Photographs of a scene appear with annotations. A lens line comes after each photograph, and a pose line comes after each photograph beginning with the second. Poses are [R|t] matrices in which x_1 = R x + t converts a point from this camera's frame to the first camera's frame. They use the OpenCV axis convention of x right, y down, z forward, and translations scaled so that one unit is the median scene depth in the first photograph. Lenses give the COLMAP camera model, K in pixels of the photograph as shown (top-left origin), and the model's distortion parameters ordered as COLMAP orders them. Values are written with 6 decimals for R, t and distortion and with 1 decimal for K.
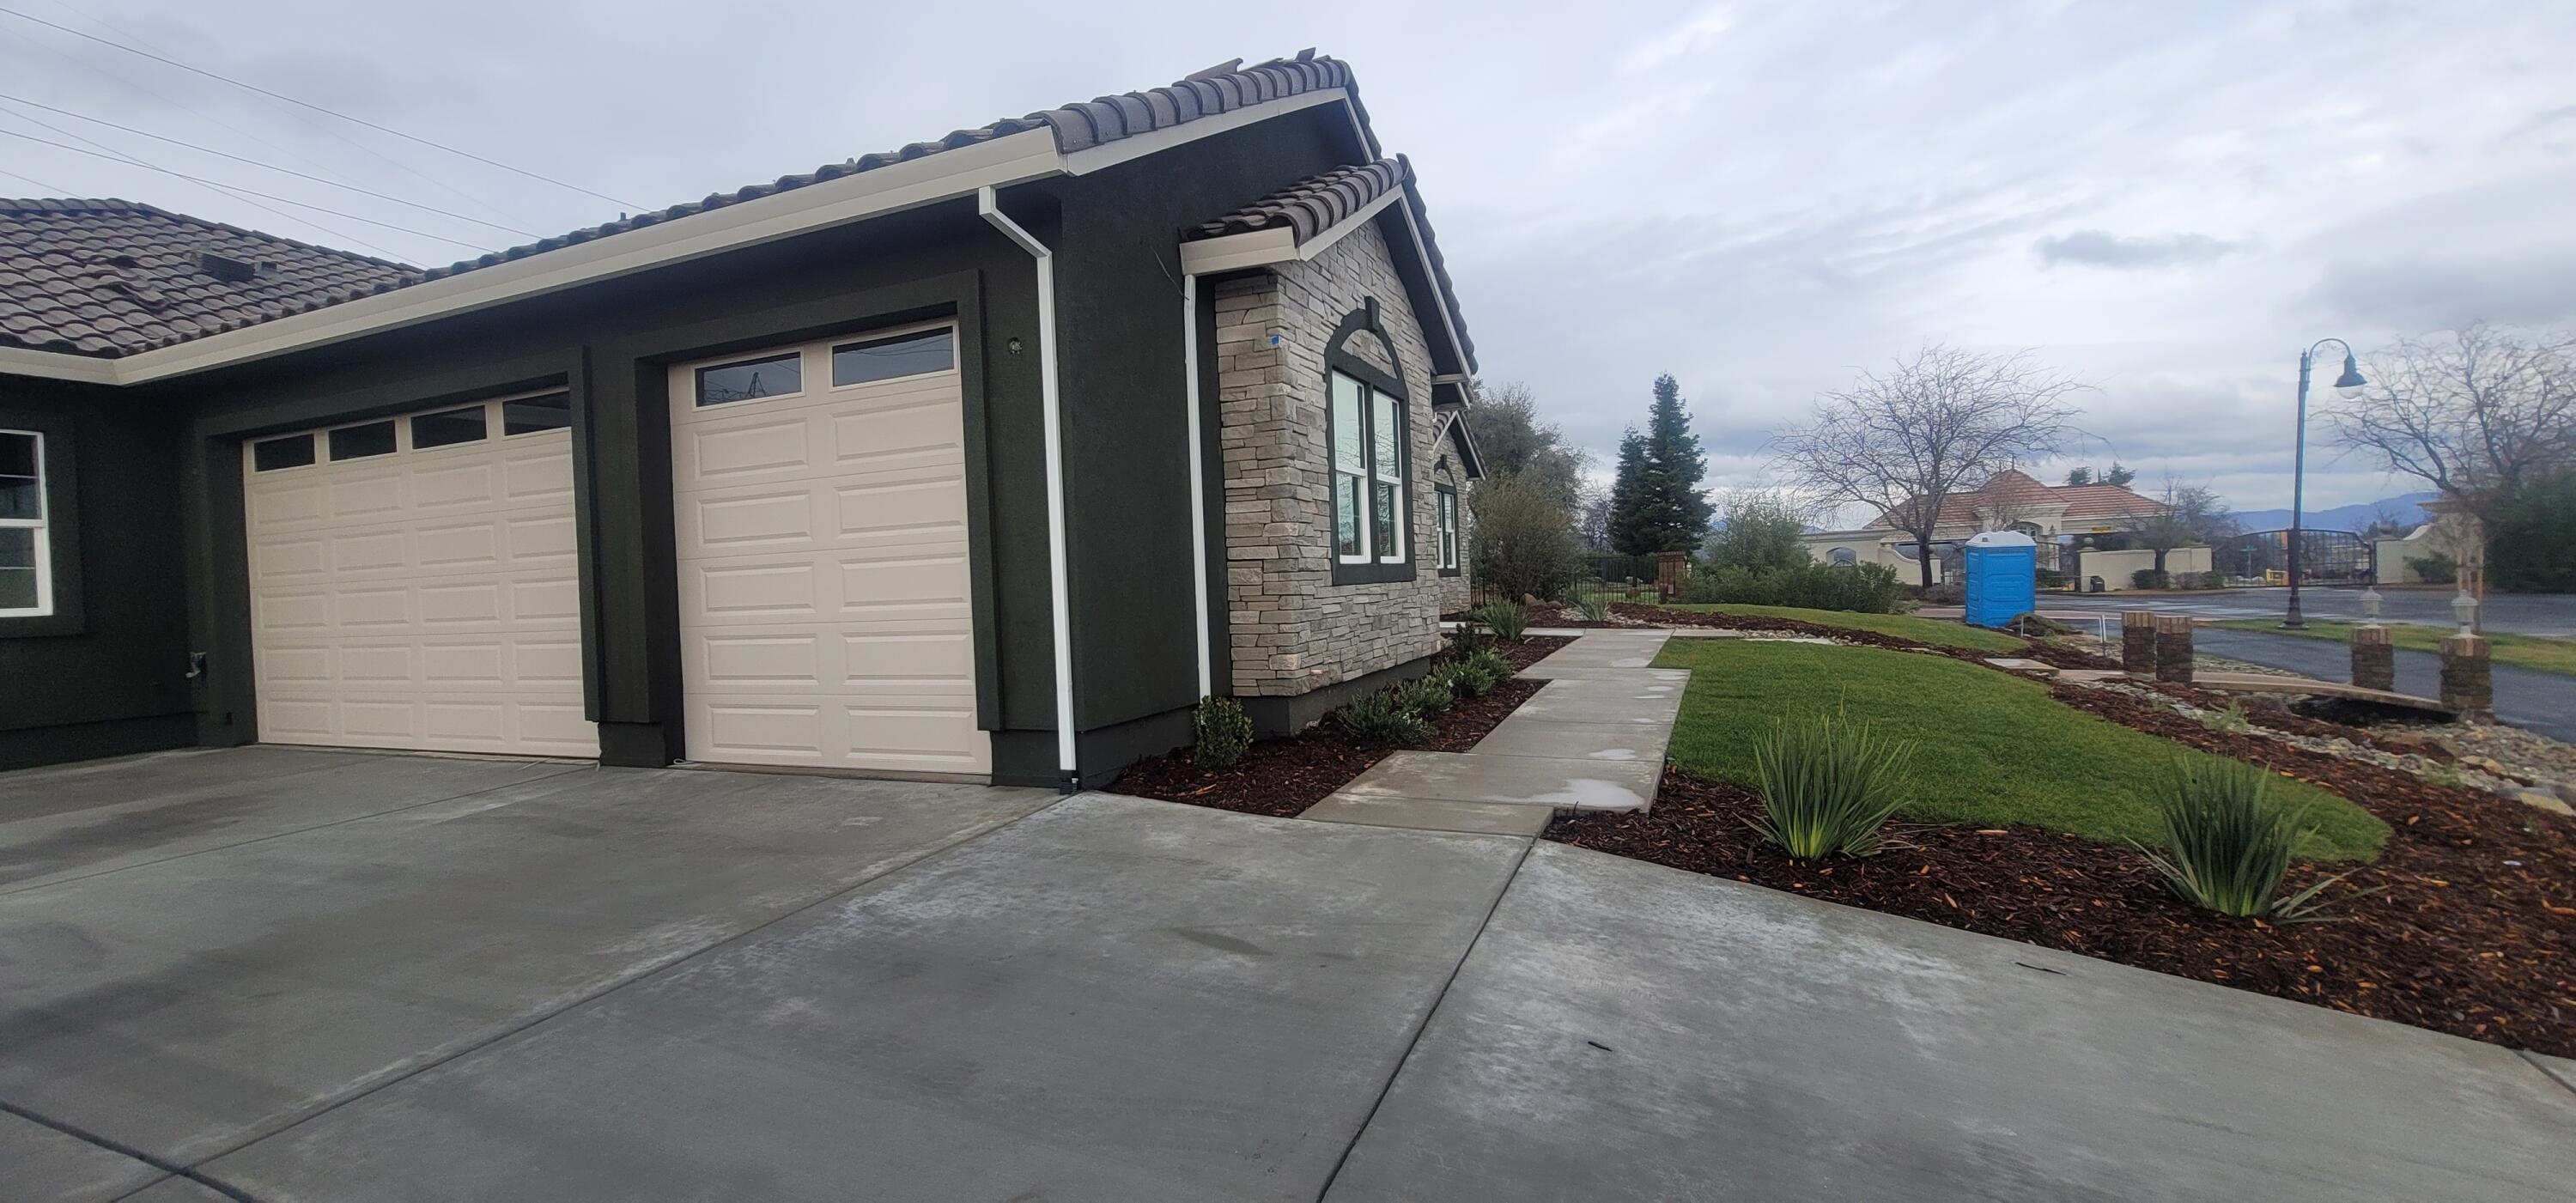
lens RADIAL K [[1045.5, 0, 1289.2], [0, 1045.5, 594.0], [0, 0, 1]] dist [-0.007226, 0.003196]
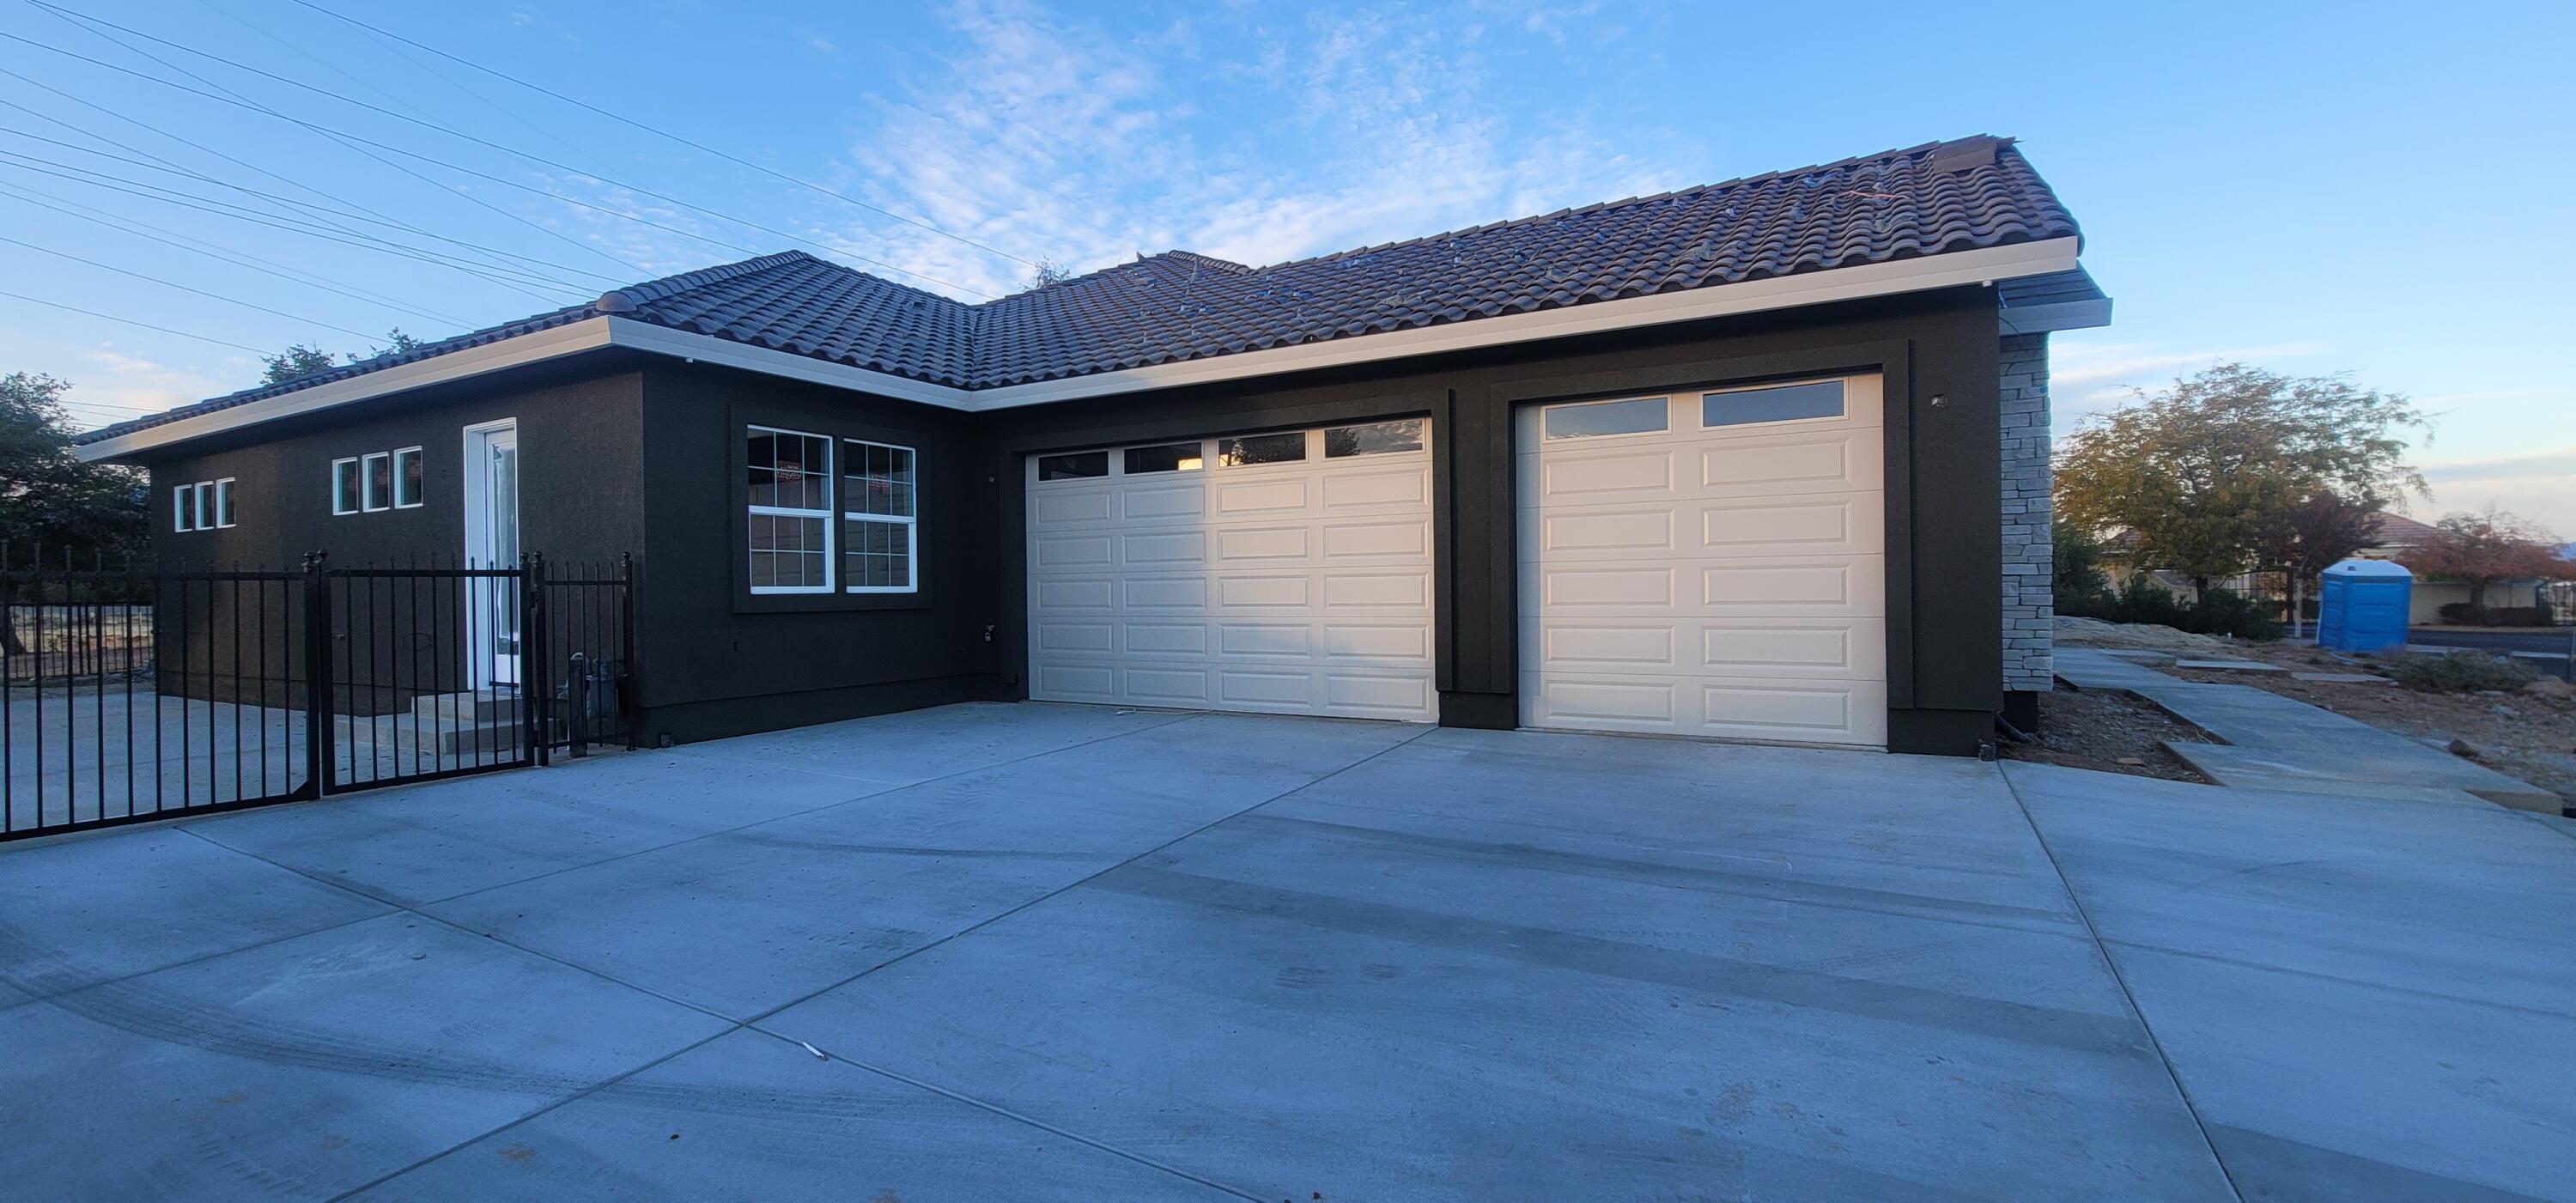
lens RADIAL K [[1045.5, 0, 1294.1], [0, 1045.5, 601.2], [0, 0, 1]] dist [-0.007226, 0.003196]
pose [[0.993544, 0.029603, -0.109515, -0.653233], [-0.029559, 0.999561, 0.002025, 0.017020], [0.109527, 0.001225, 0.993983, -0.236702]]
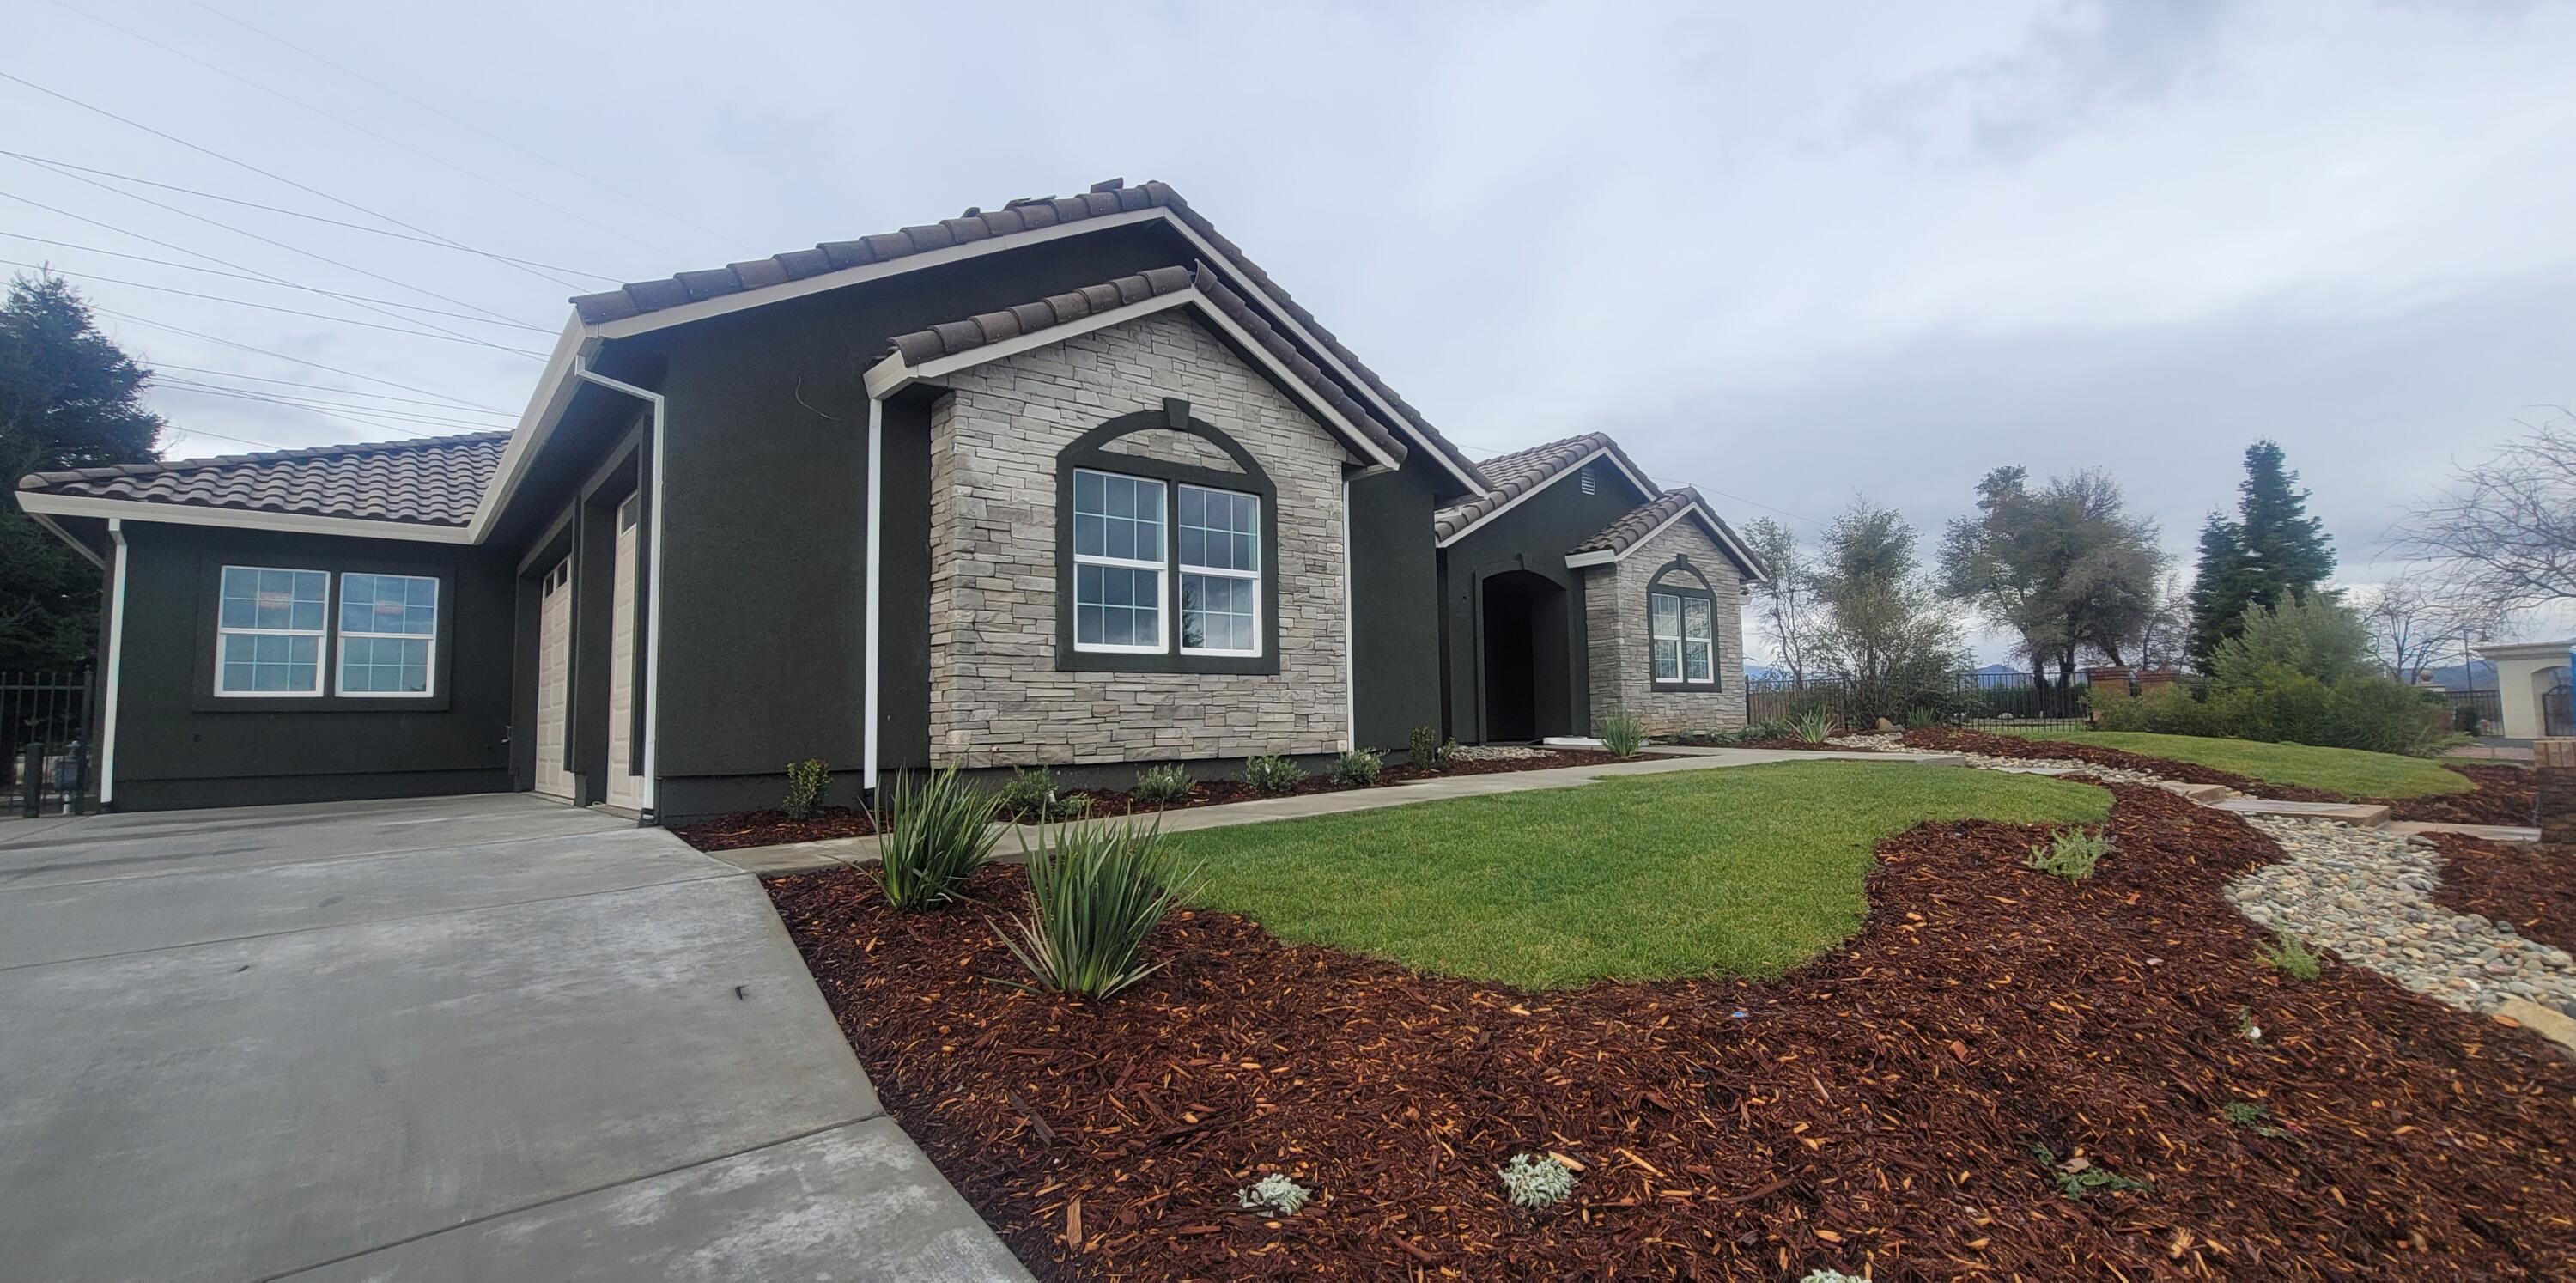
lens RADIAL K [[1114.2, 0, 1375.3], [0, 1114.2, 634.8], [0, 0, 1]] dist [-0.007542, 0.003103]
pose [[0.908267, -0.018226, -0.417995, 0.810503], [-0.016971, 0.996624, -0.080332, 0.040582], [0.418047, 0.080057, 0.904891, 0.116561]]
